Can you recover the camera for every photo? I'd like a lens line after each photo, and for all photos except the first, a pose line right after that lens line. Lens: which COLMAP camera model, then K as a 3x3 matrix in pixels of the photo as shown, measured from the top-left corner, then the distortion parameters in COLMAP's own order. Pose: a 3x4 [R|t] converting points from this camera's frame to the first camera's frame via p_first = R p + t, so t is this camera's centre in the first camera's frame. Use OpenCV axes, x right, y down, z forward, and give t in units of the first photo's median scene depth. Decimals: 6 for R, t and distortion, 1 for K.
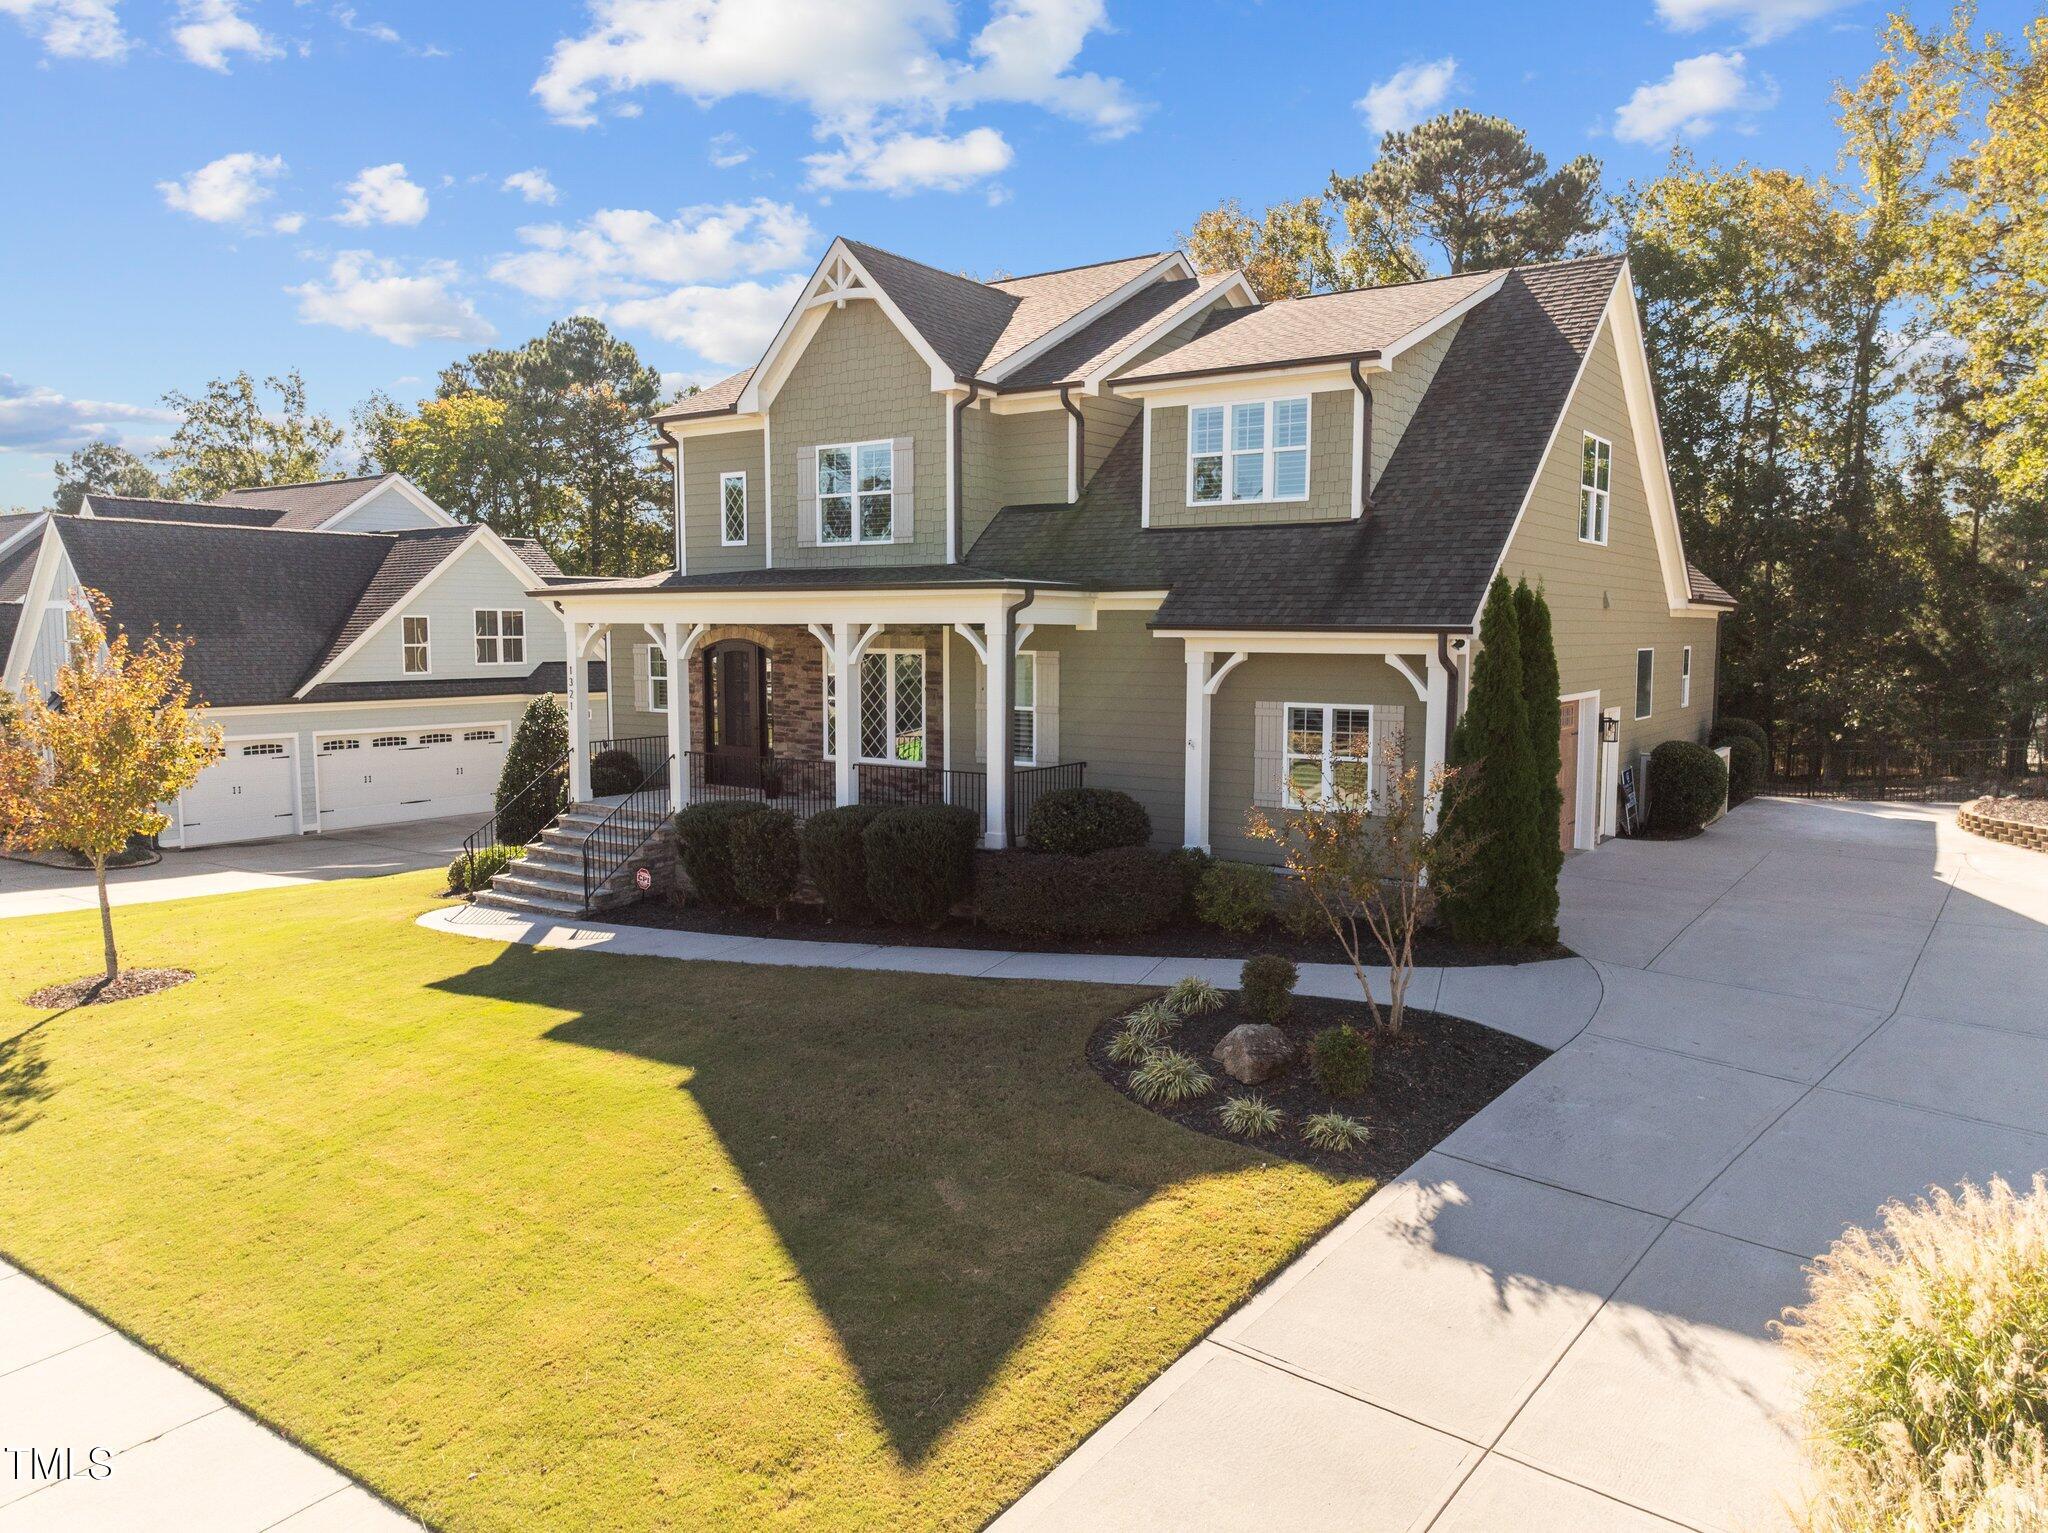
lens RADIAL K [[1414.9, 0, 1032.7], [0, 1414.9, 774.7], [0, 0, 1]] dist [-0.000894, 0.001391]
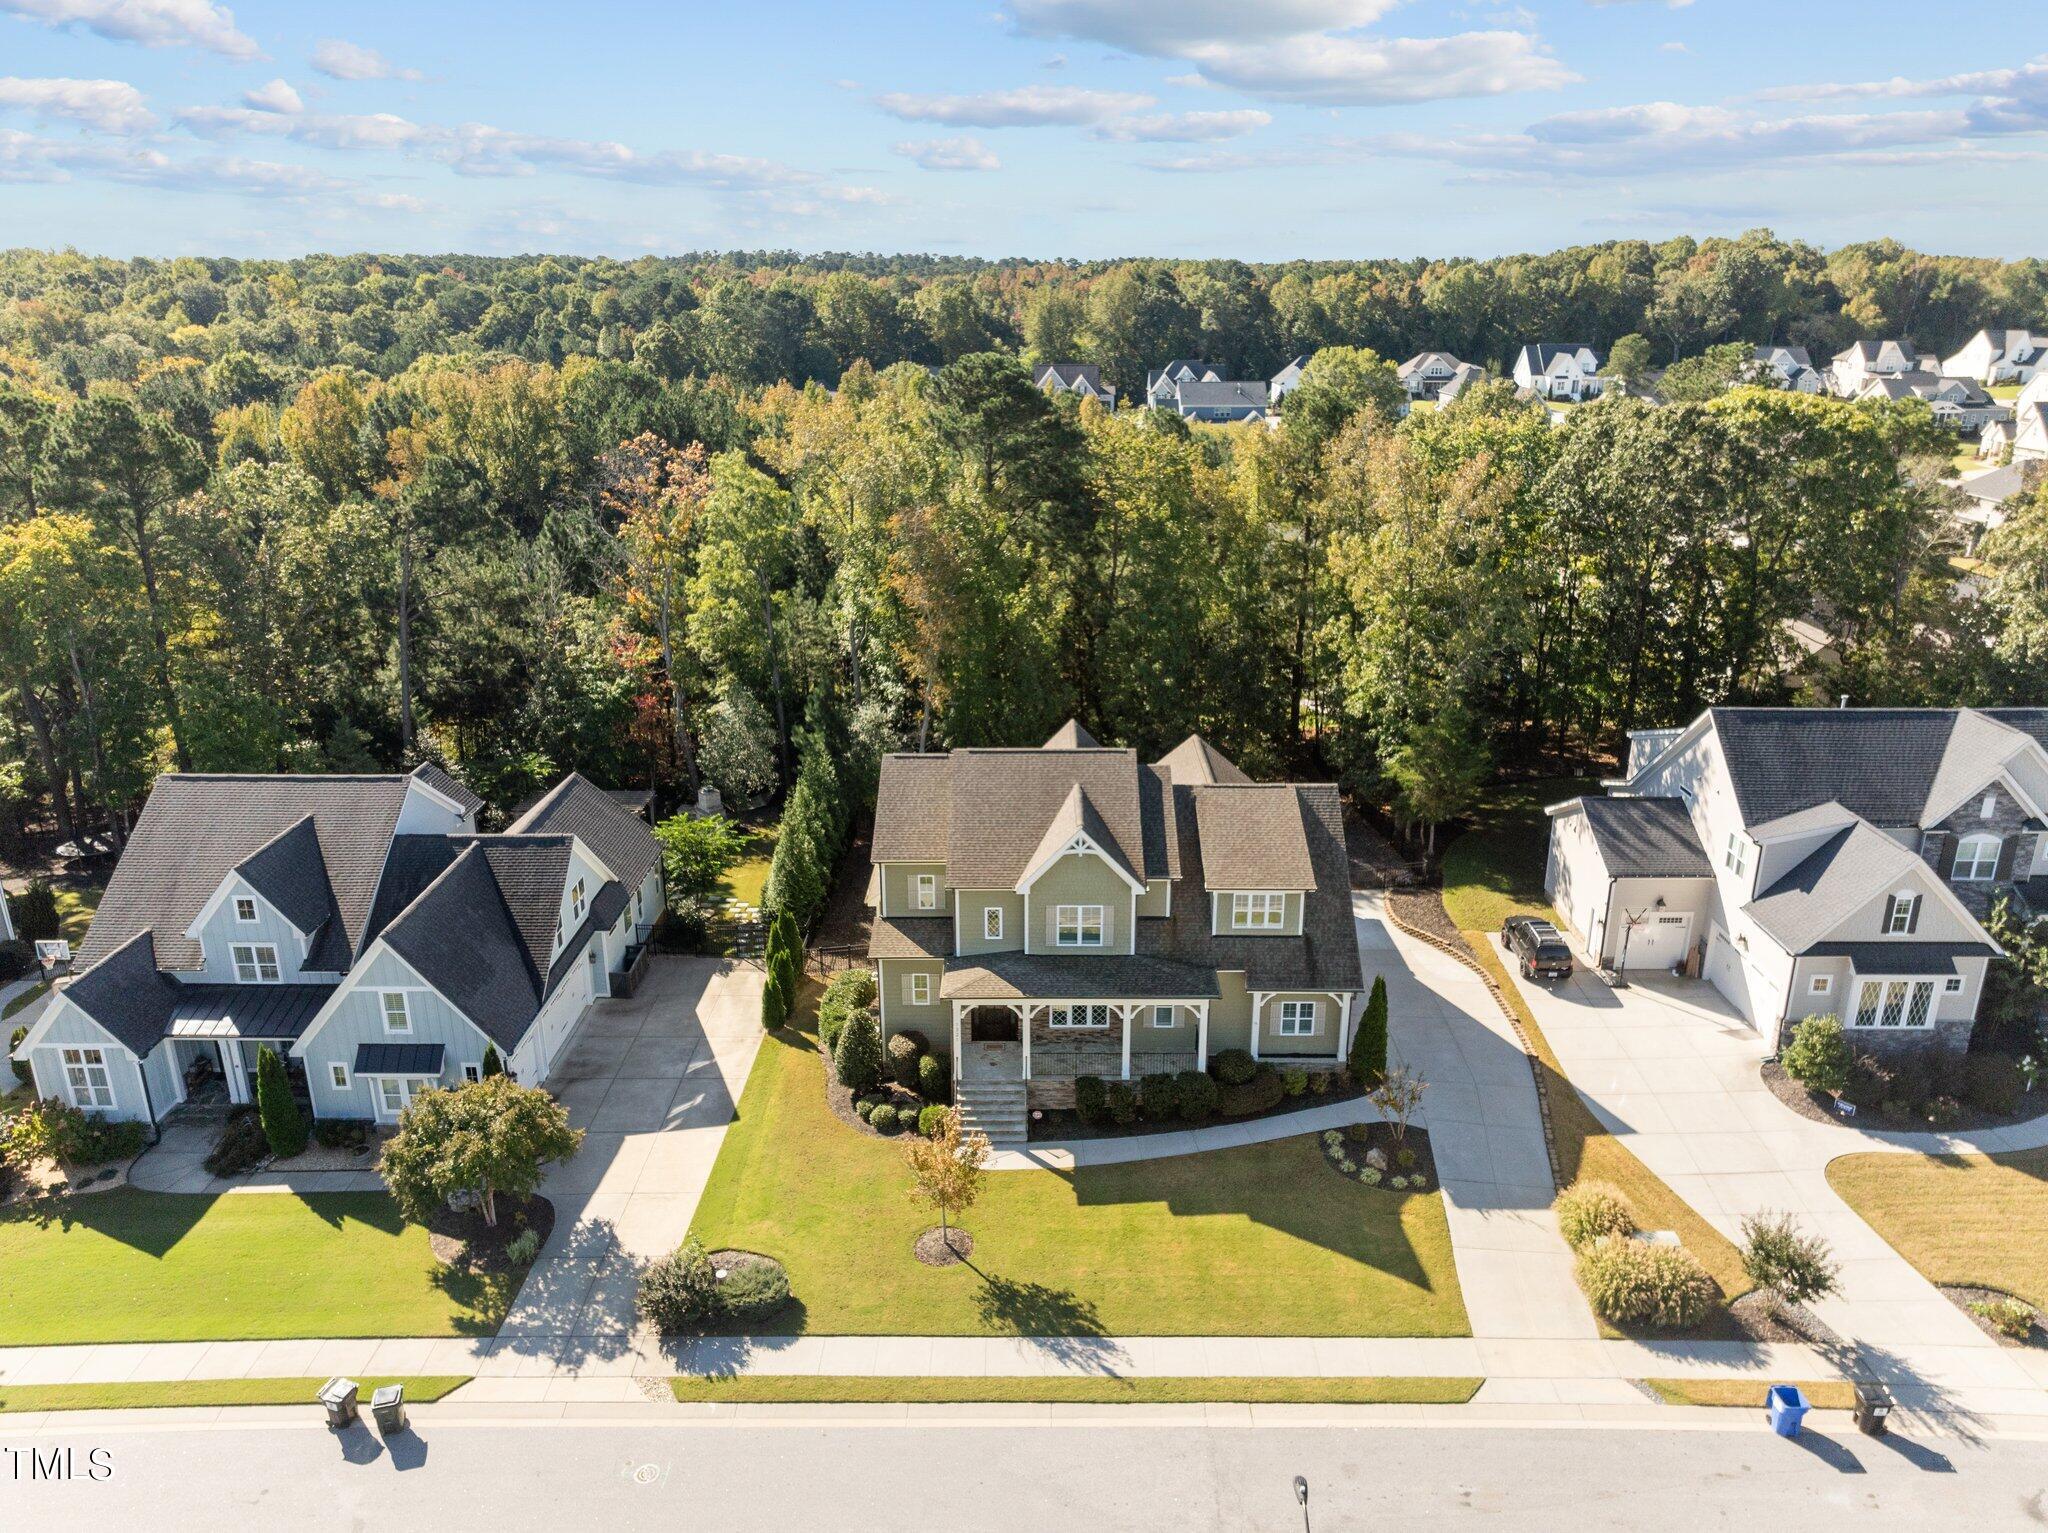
lens RADIAL K [[1427.3, 0, 1024.0], [0, 1427.3, 766.5], [0, 0, 1]] dist [0.004449, 0.000905]
pose [[0.826824, -0.190709, 0.529143, -1.518129], [0.066793, 0.967399, 0.244292, -1.125962], [-0.558481, -0.166644, 0.812606, -0.862626]]
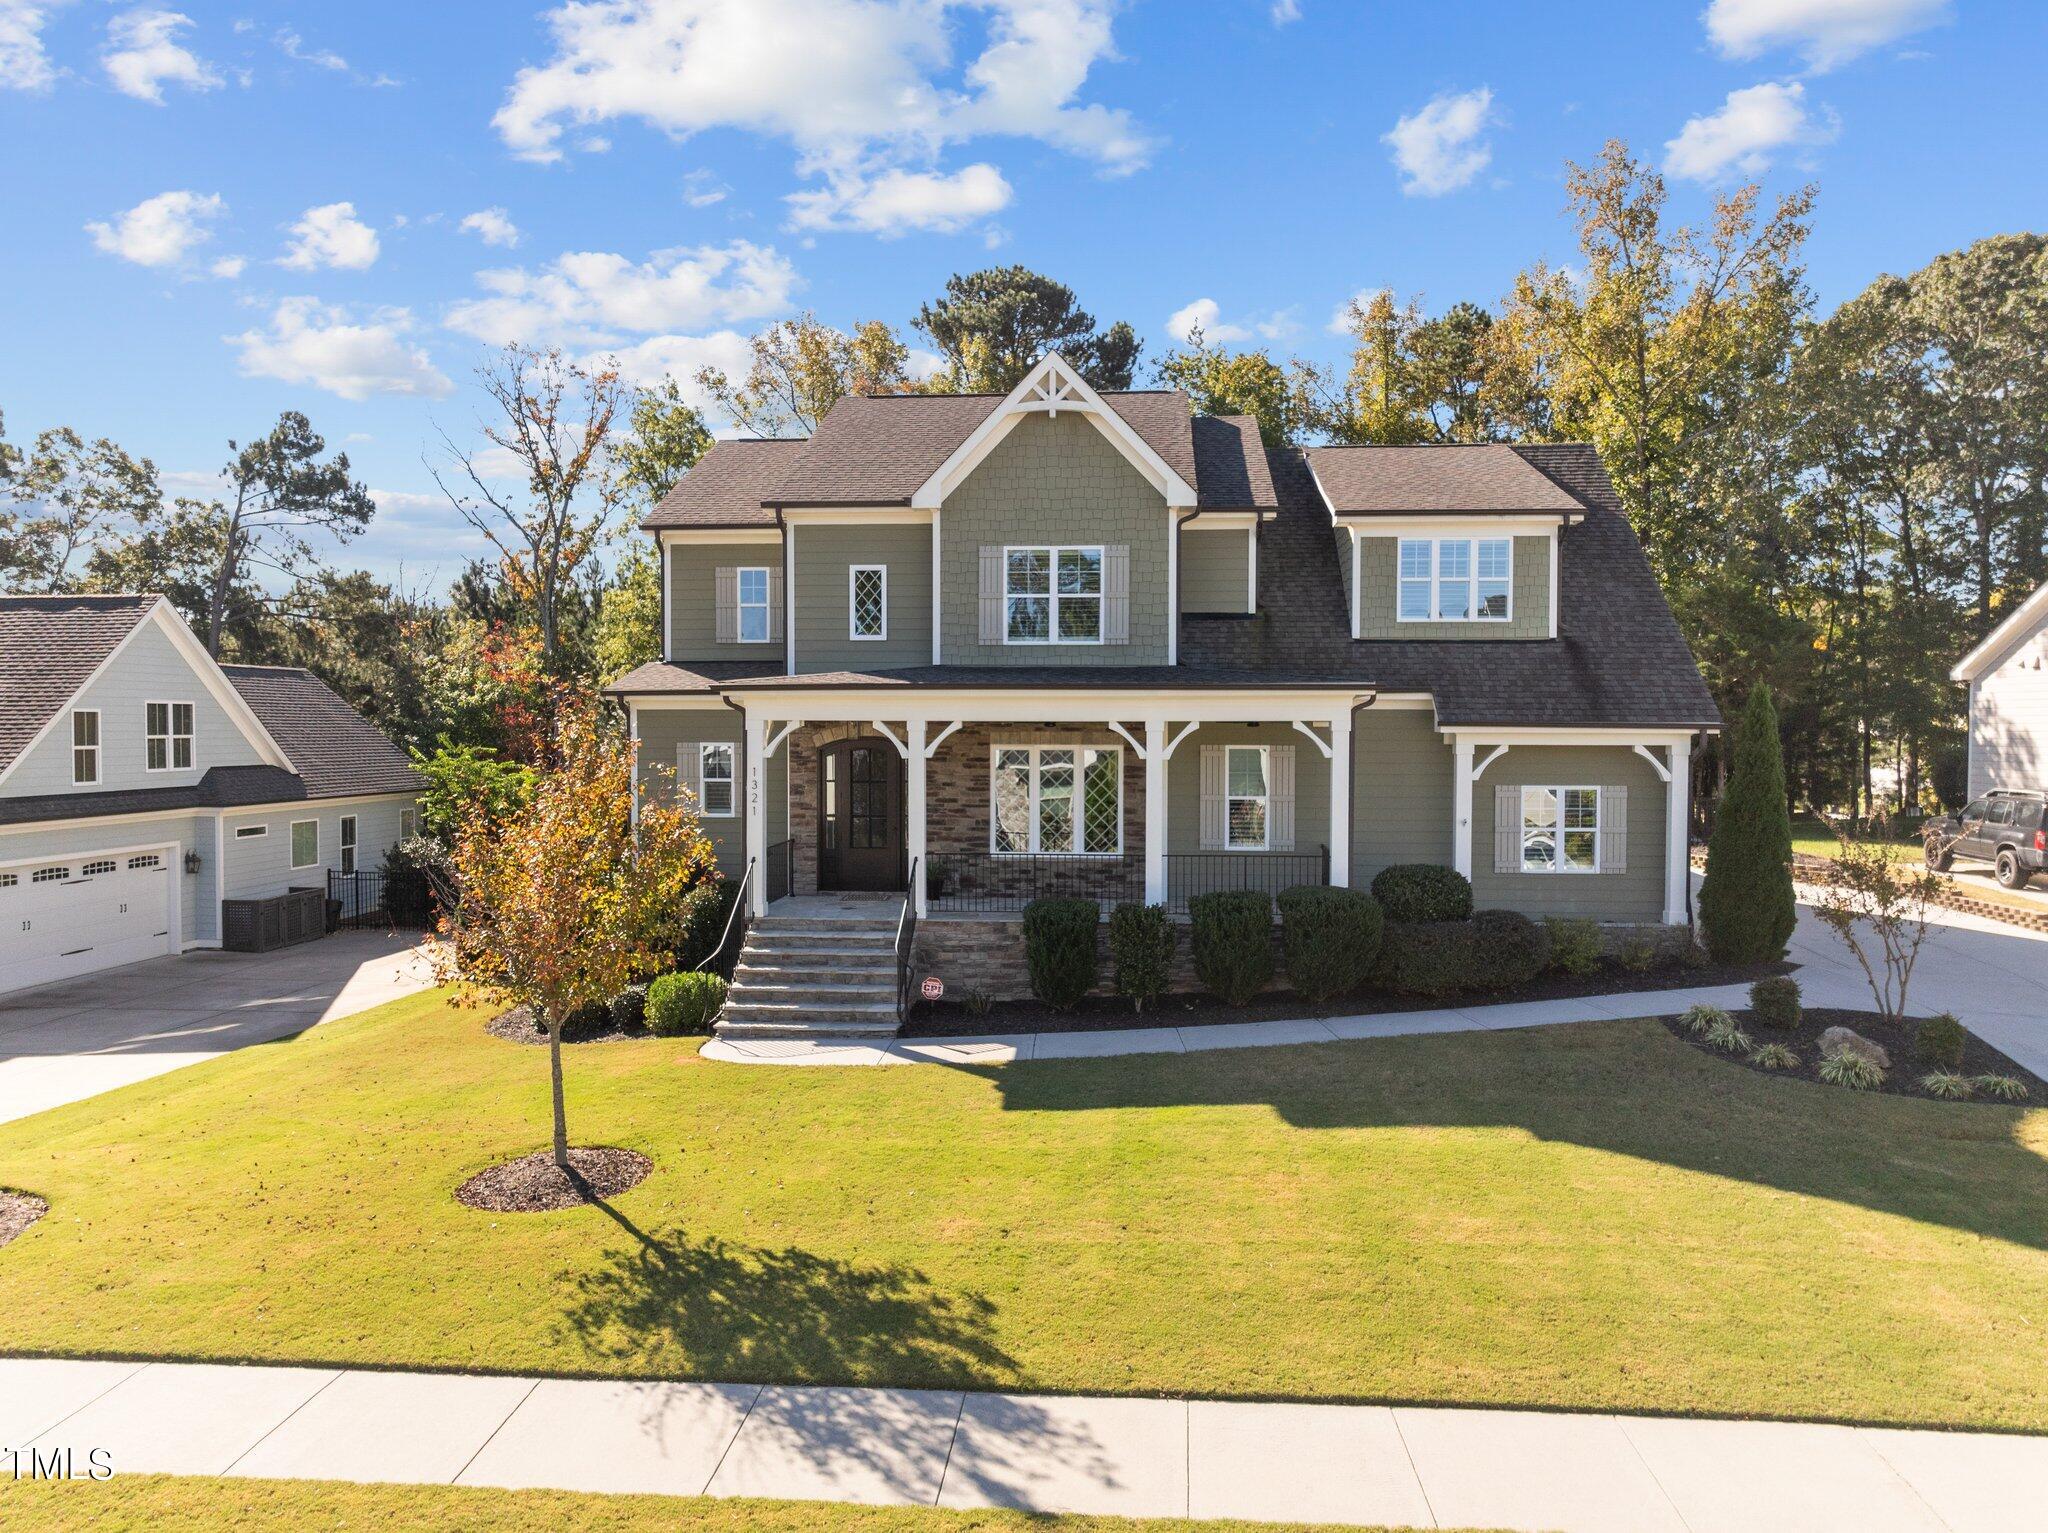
lens RADIAL K [[1421.7, 0, 1024.0], [0, 1421.7, 766.5], [0, 0, 1]] dist [0.000777, 0.001278]
pose [[0.861465, -0.015696, 0.507574, -0.743207], [0.052833, 0.996868, -0.058843, -0.016436], [-0.505061, 0.077507, 0.859596, 0.147498]]
